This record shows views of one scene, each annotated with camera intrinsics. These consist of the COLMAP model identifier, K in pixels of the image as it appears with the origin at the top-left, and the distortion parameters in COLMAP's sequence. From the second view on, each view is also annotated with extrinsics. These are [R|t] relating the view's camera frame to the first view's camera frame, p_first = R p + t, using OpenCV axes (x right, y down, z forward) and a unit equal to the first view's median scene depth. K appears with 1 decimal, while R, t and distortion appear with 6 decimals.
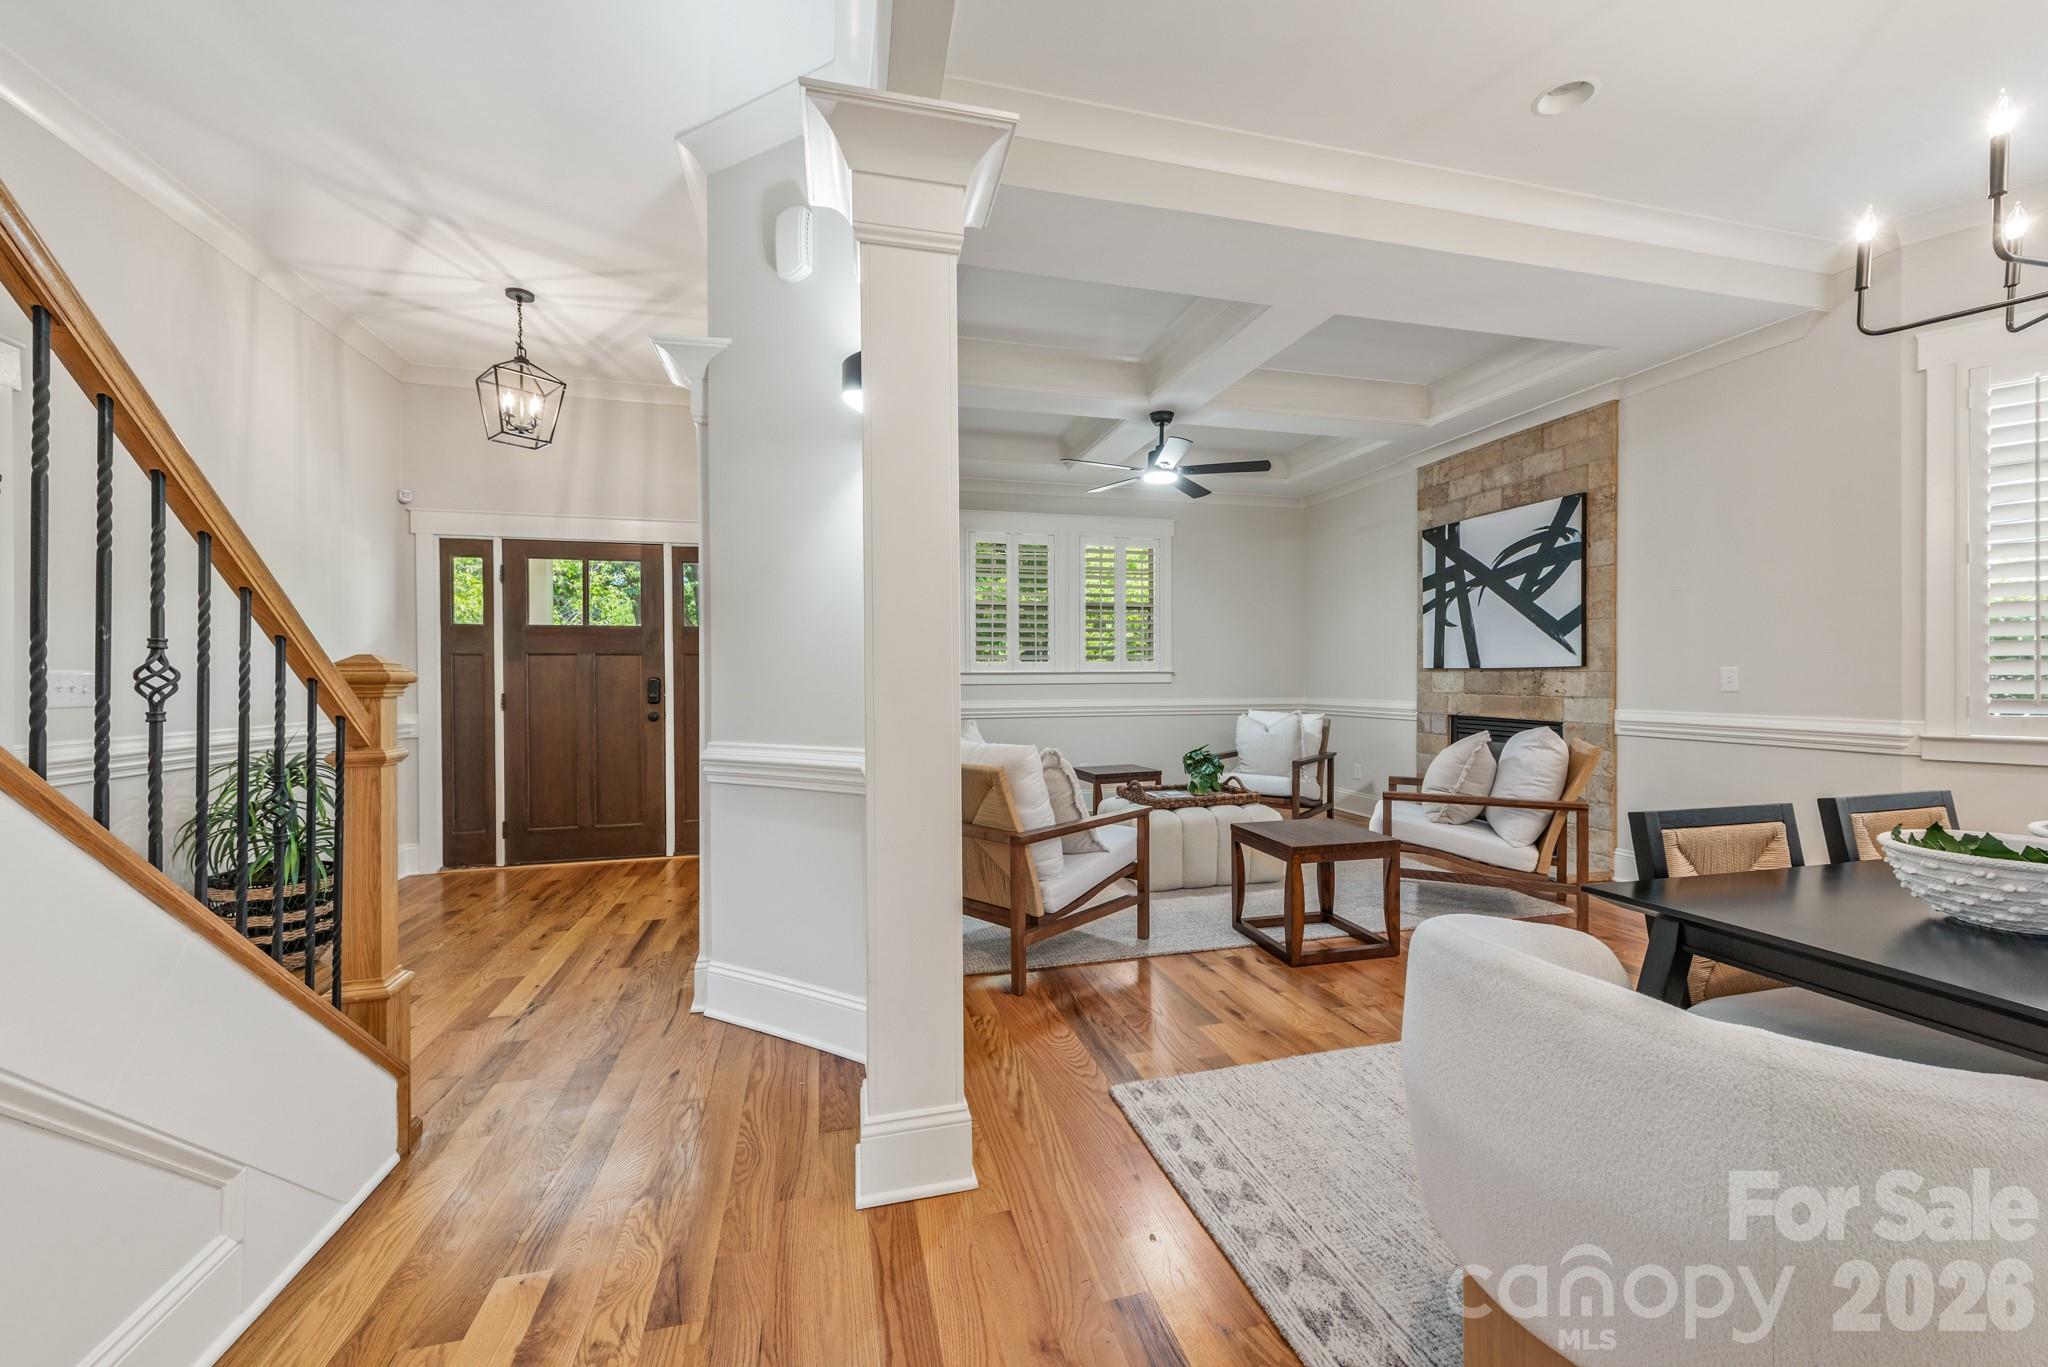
lens RADIAL K [[801.5, 0, 1042.0], [0, 801.5, 681.3], [0, 0, 1]] dist [0.006724, -0.002220]
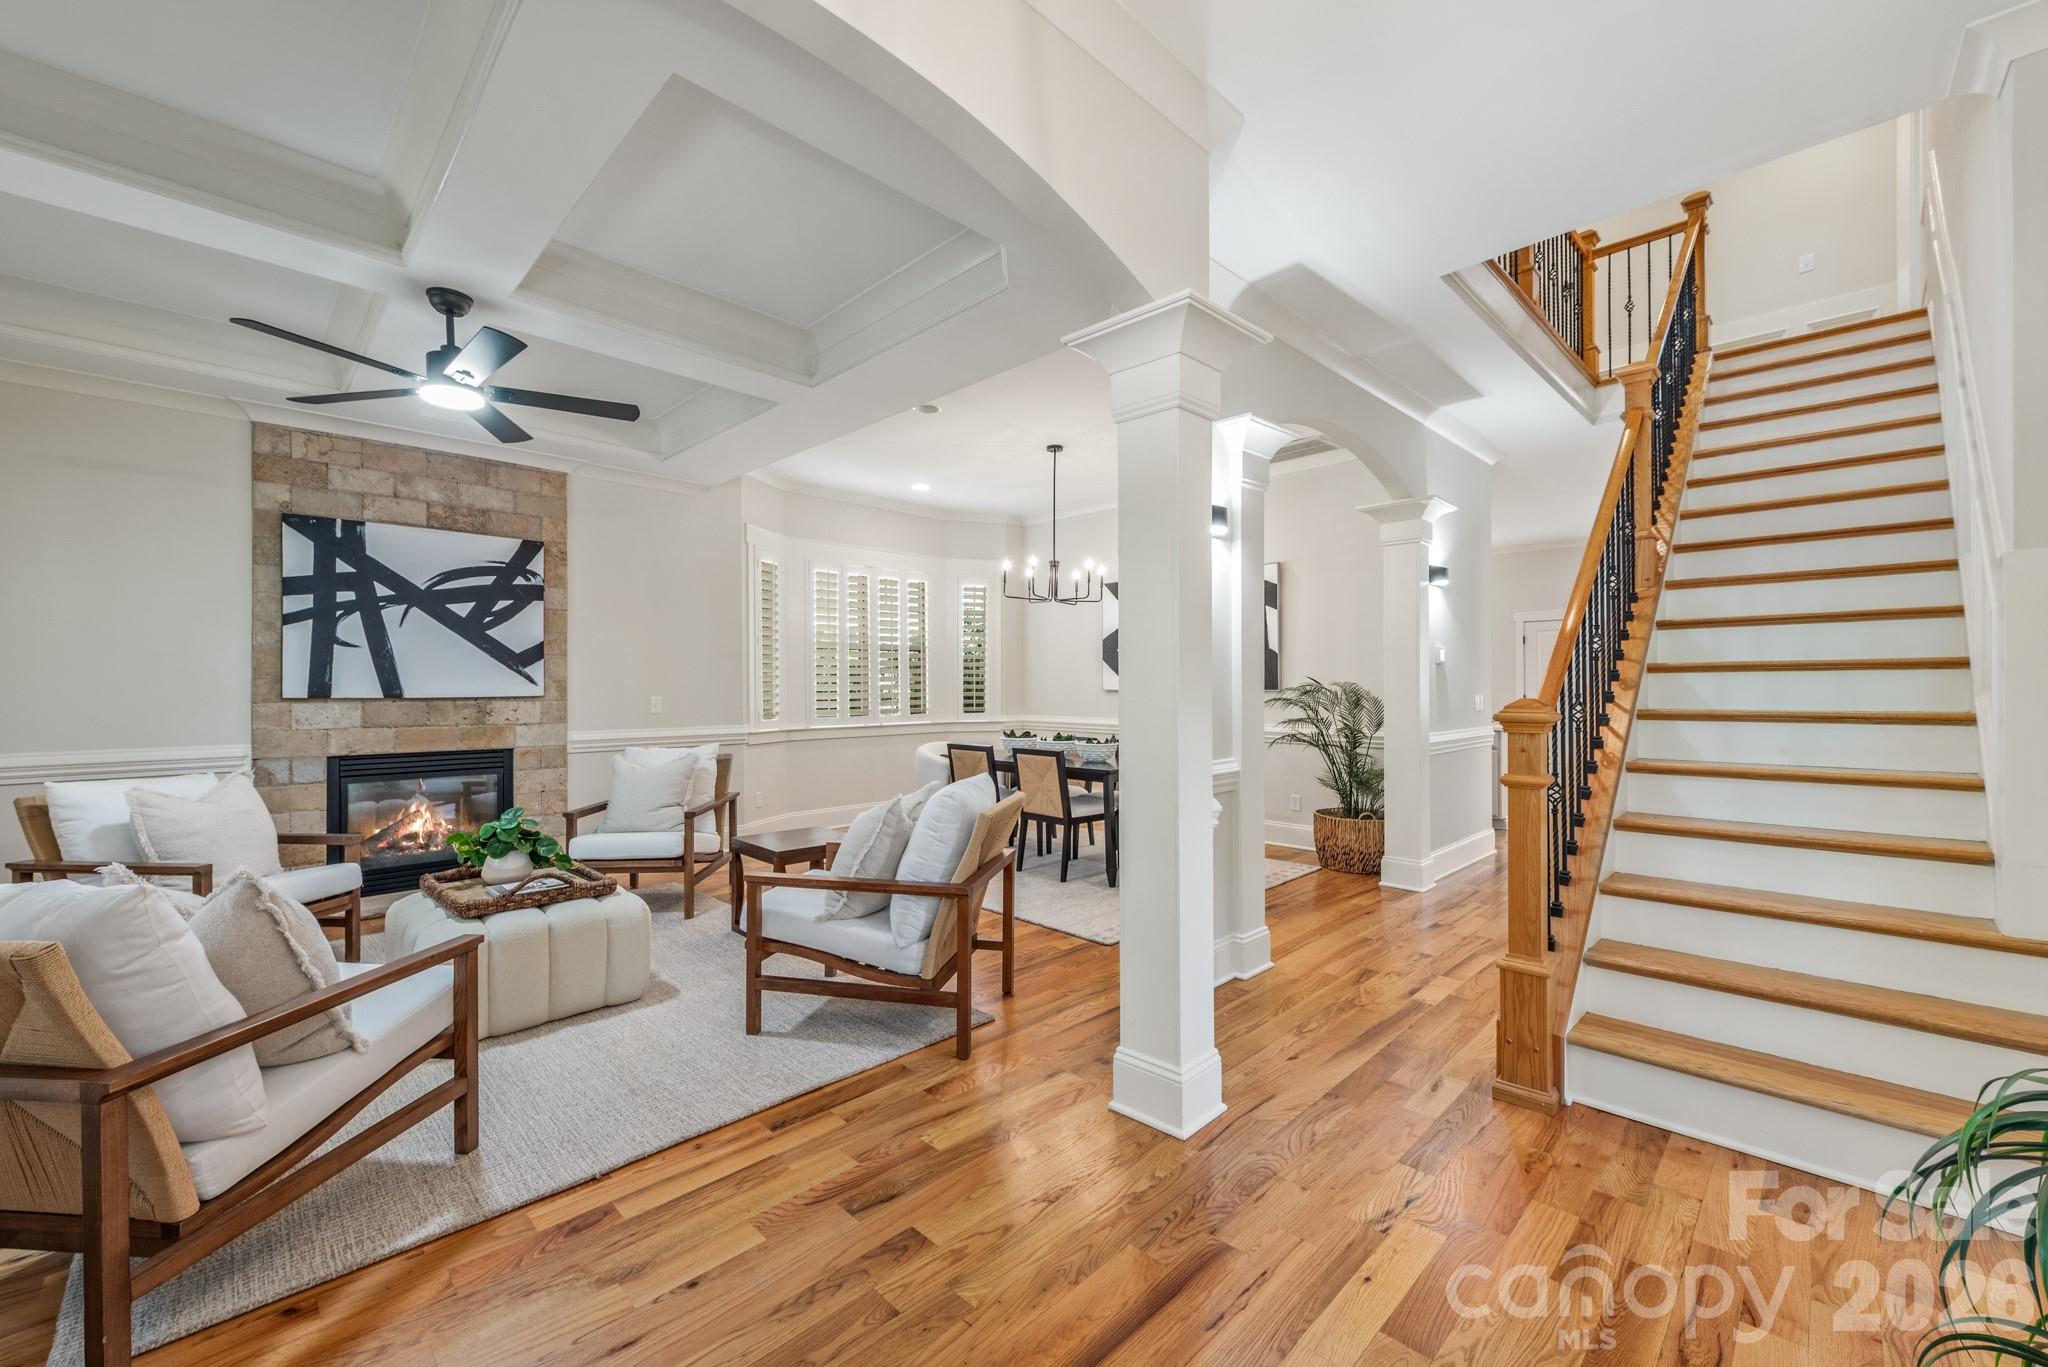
lens RADIAL K [[818.2, 0, 1032.6], [0, 818.2, 677.8], [0, 0, 1]] dist [0.001077, 0.000047]
pose [[-0.497560, 0.010031, 0.867372, -0.620096], [0.007343, 0.999946, -0.007352, -0.028796], [-0.867398, 0.002711, -0.497607, 0.911875]]
